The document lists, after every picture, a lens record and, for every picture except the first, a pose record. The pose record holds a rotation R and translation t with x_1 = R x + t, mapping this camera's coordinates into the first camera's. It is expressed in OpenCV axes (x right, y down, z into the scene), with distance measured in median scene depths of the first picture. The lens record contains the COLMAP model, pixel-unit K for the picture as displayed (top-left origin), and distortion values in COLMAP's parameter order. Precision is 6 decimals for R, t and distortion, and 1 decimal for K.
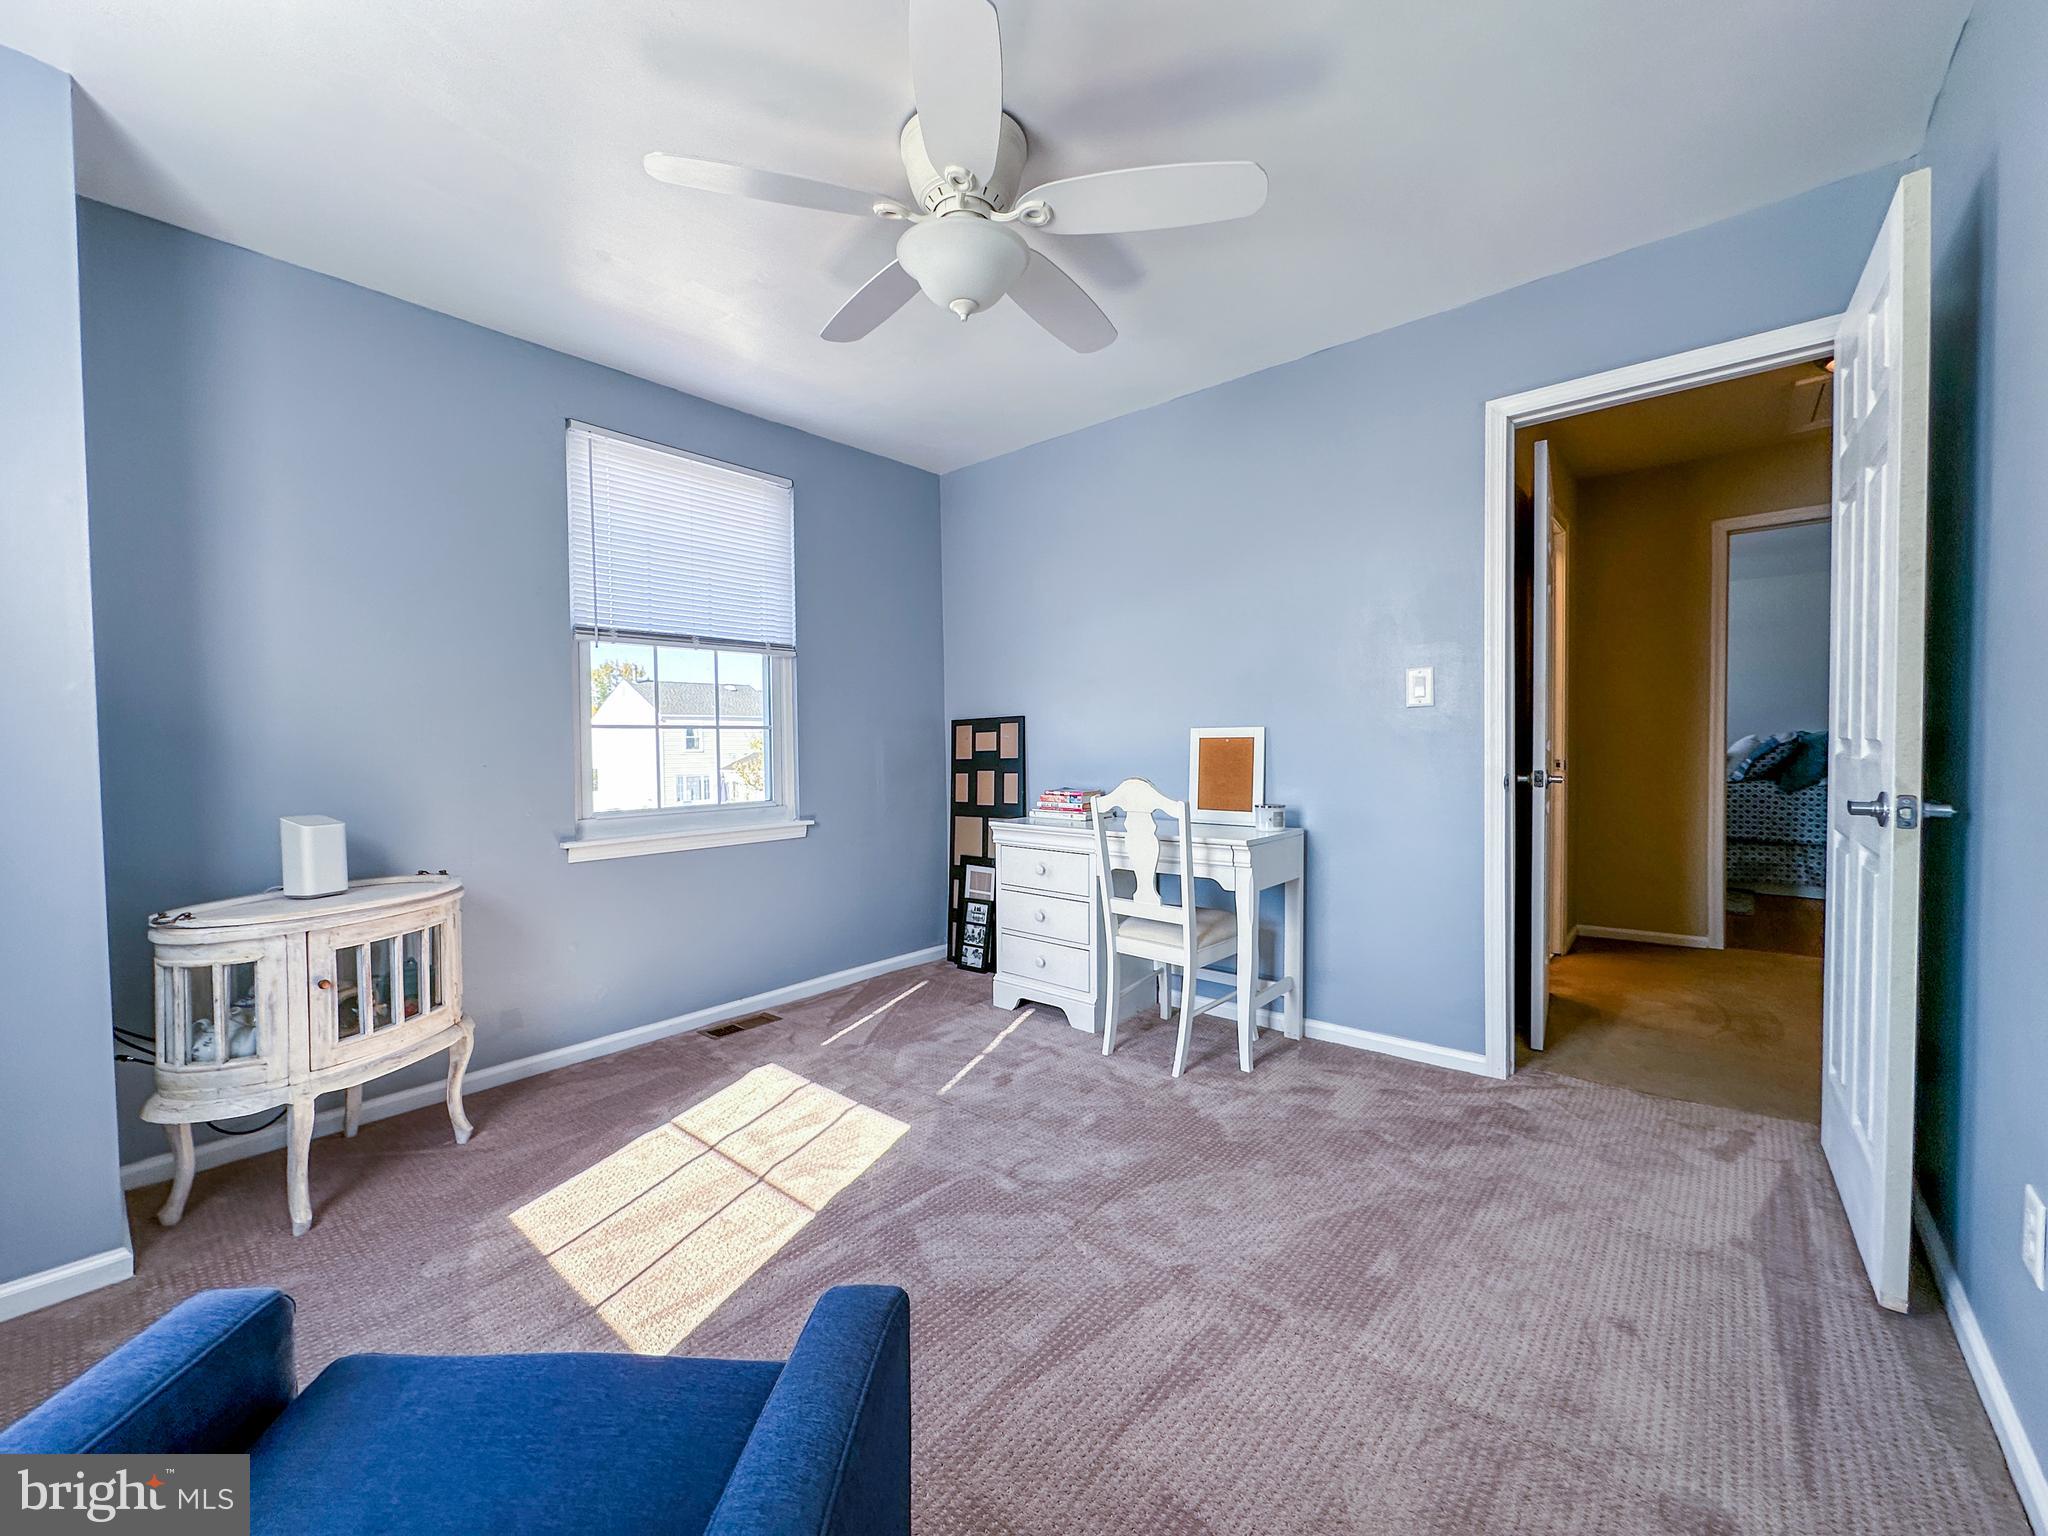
lens RADIAL K [[820.6, 0, 1026.8], [0, 820.6, 770.3], [0, 0, 1]] dist [-0.001683, 0.000070]
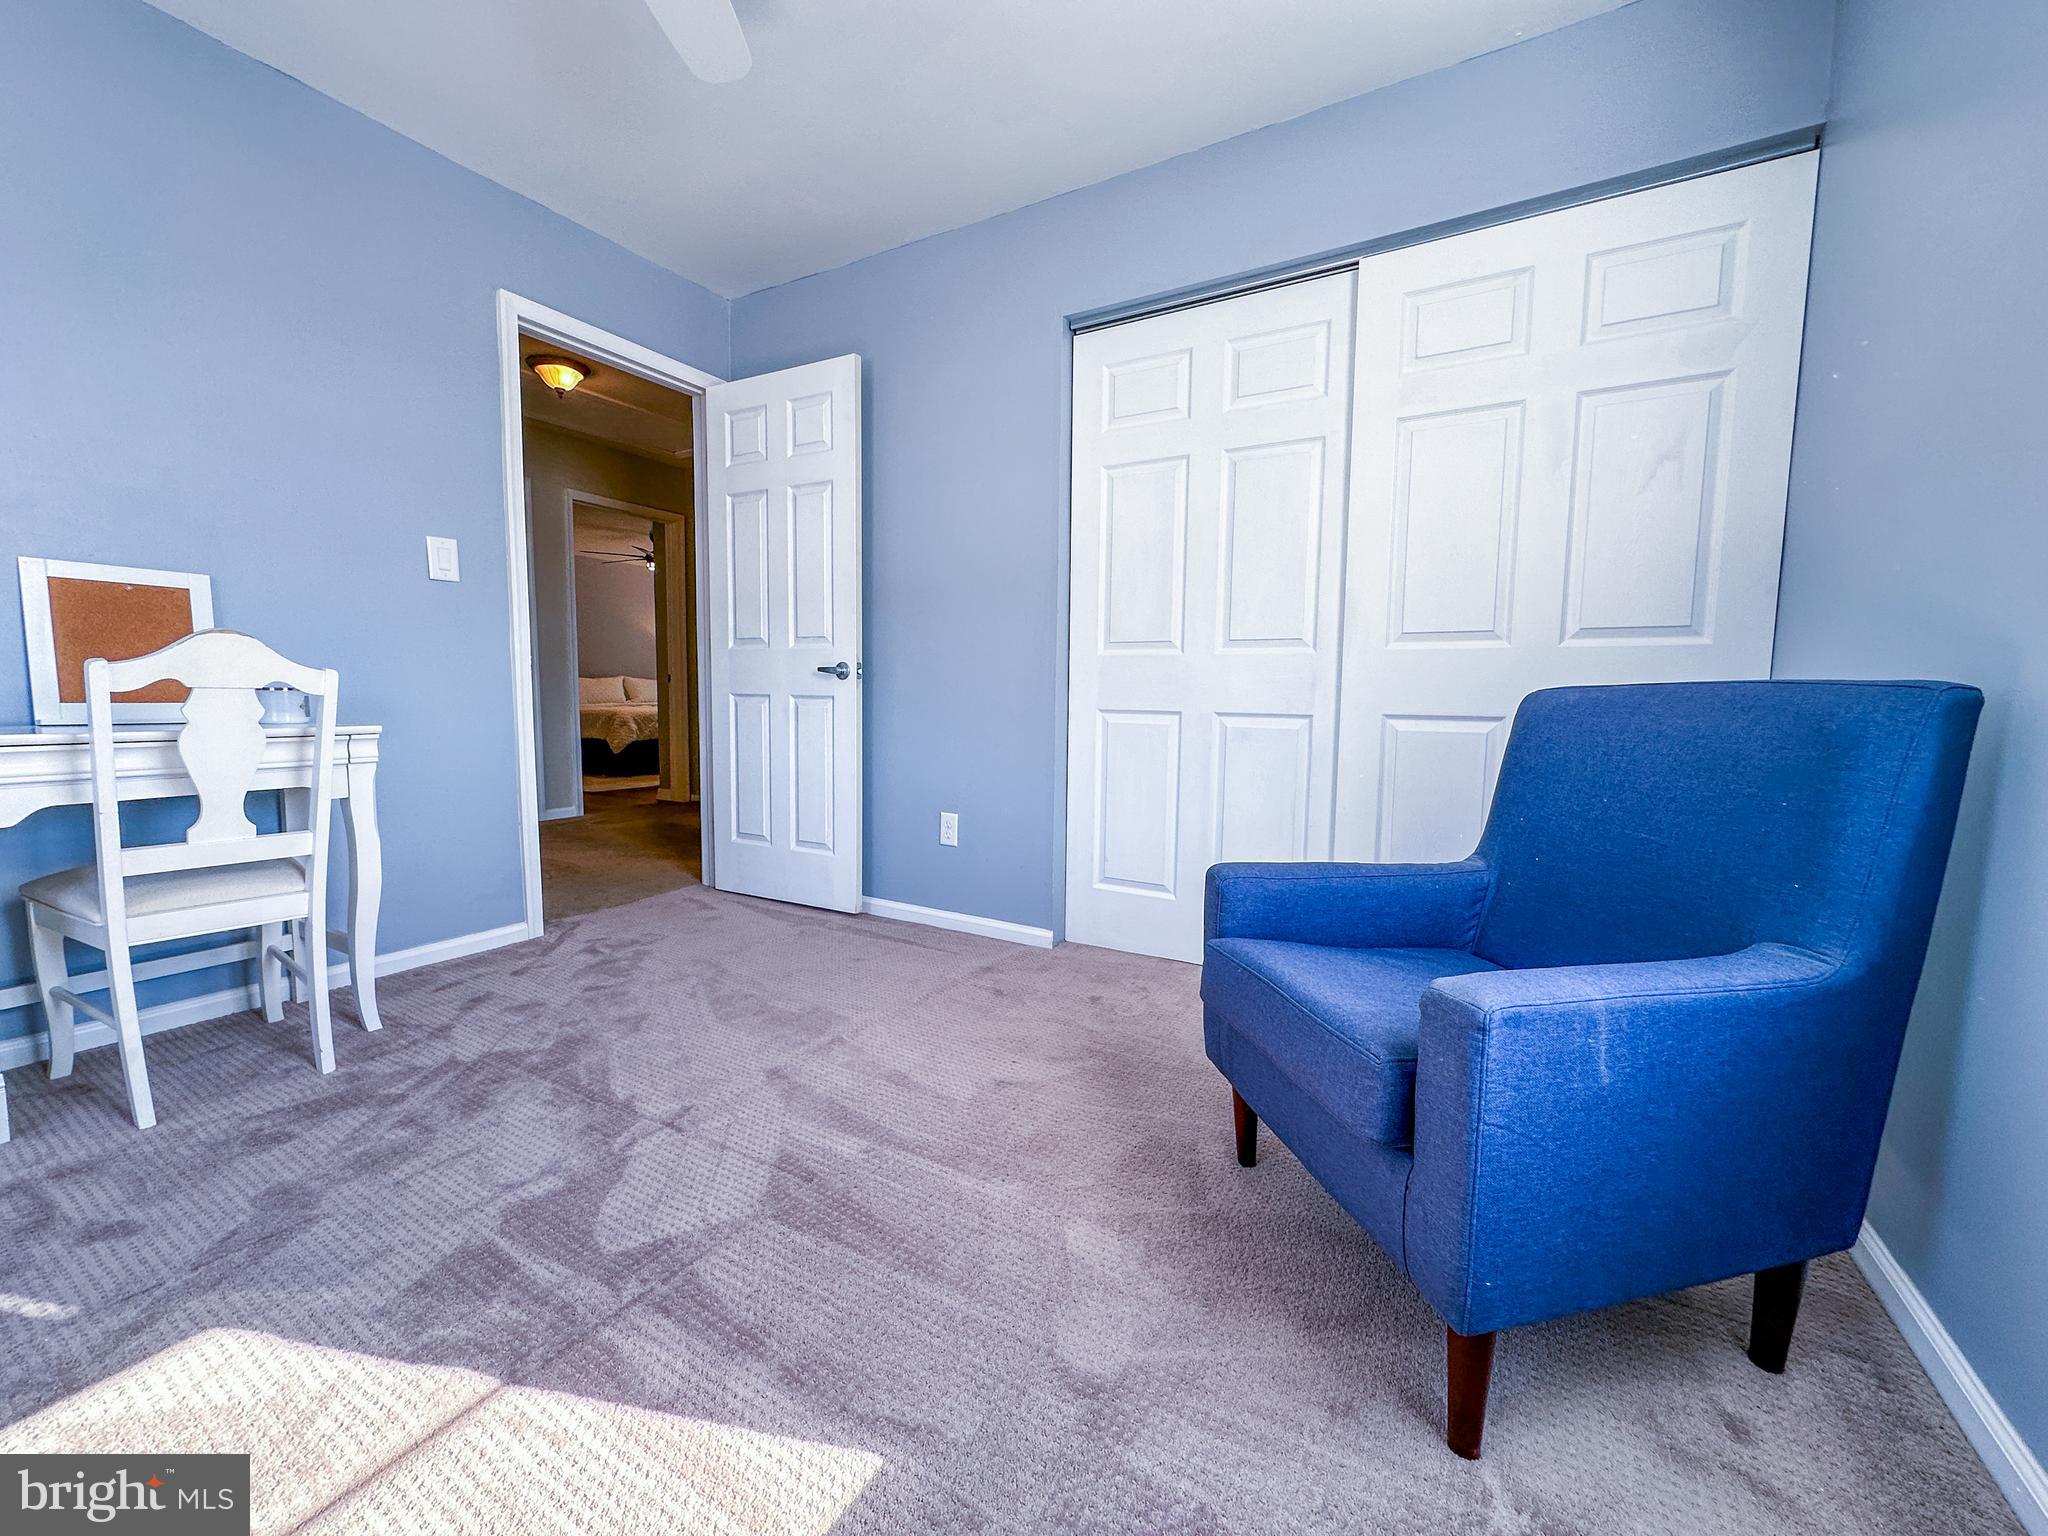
lens RADIAL K [[820.6, 0, 1026.8], [0, 820.6, 770.3], [0, 0, 1]] dist [-0.001683, 0.000070]
pose [[-0.185547, -0.079158, 0.979442, -0.655464], [0.025929, 0.996009, 0.085409, 0.085340], [-0.982293, 0.041244, -0.182754, 0.603769]]
